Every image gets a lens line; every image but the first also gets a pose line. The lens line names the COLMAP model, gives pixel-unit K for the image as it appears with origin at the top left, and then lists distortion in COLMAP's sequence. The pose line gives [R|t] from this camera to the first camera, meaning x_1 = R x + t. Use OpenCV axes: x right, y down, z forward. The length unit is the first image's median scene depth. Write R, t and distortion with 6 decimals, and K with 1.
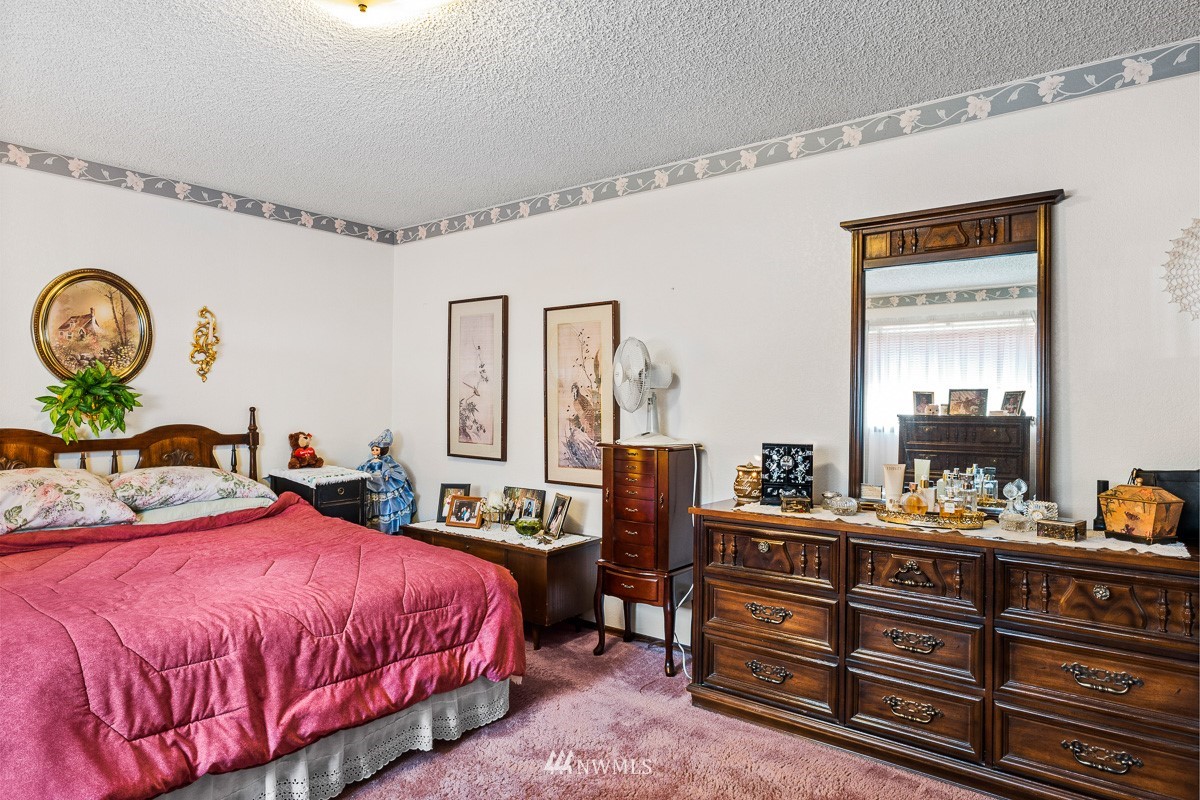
lens RADIAL K [[706.3, 0, 600.0], [0, 706.3, 400.0], [0, 0, 1]] dist [-0.004506, 0.001367]
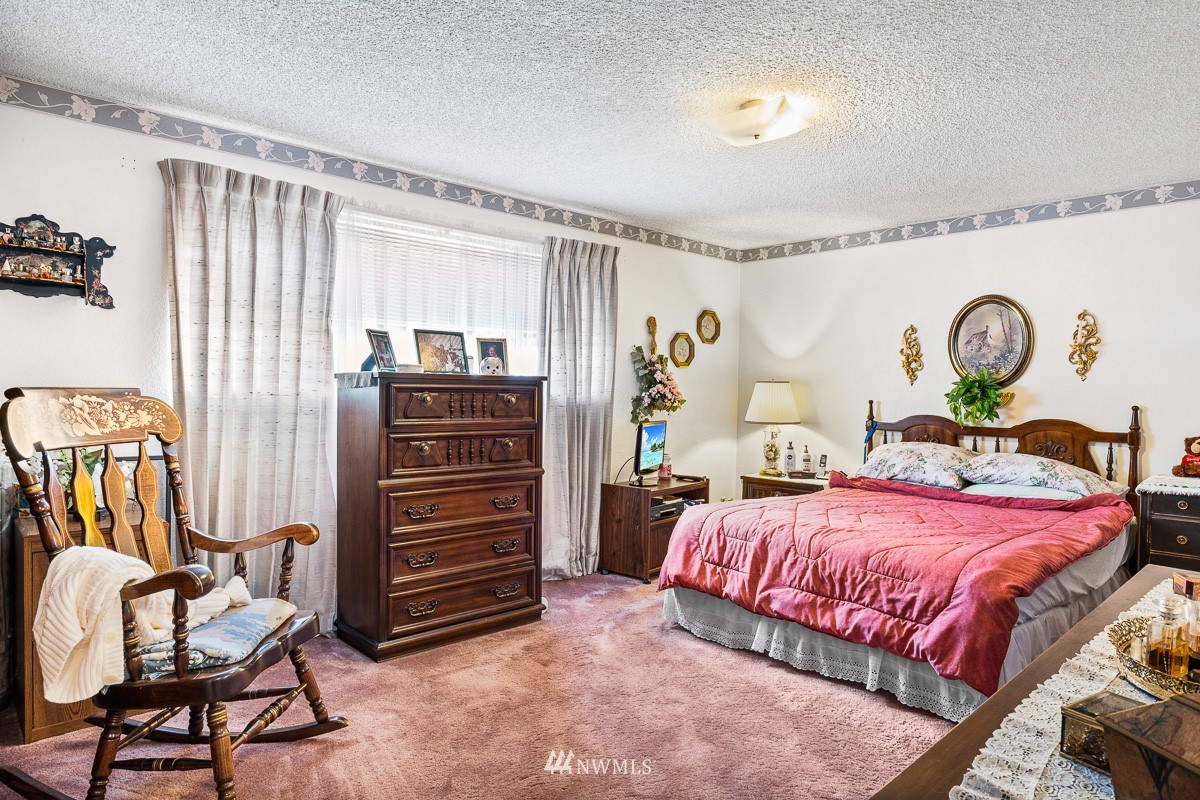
lens RADIAL K [[706.3, 0, 600.0], [0, 706.3, 400.0], [0, 0, 1]] dist [-0.004506, 0.001367]
pose [[-0.141798, 0.006397, -0.989875, 0.927763], [-0.015491, 0.999842, 0.008680, 0.008265], [0.989774, 0.016565, -0.141676, 0.672565]]
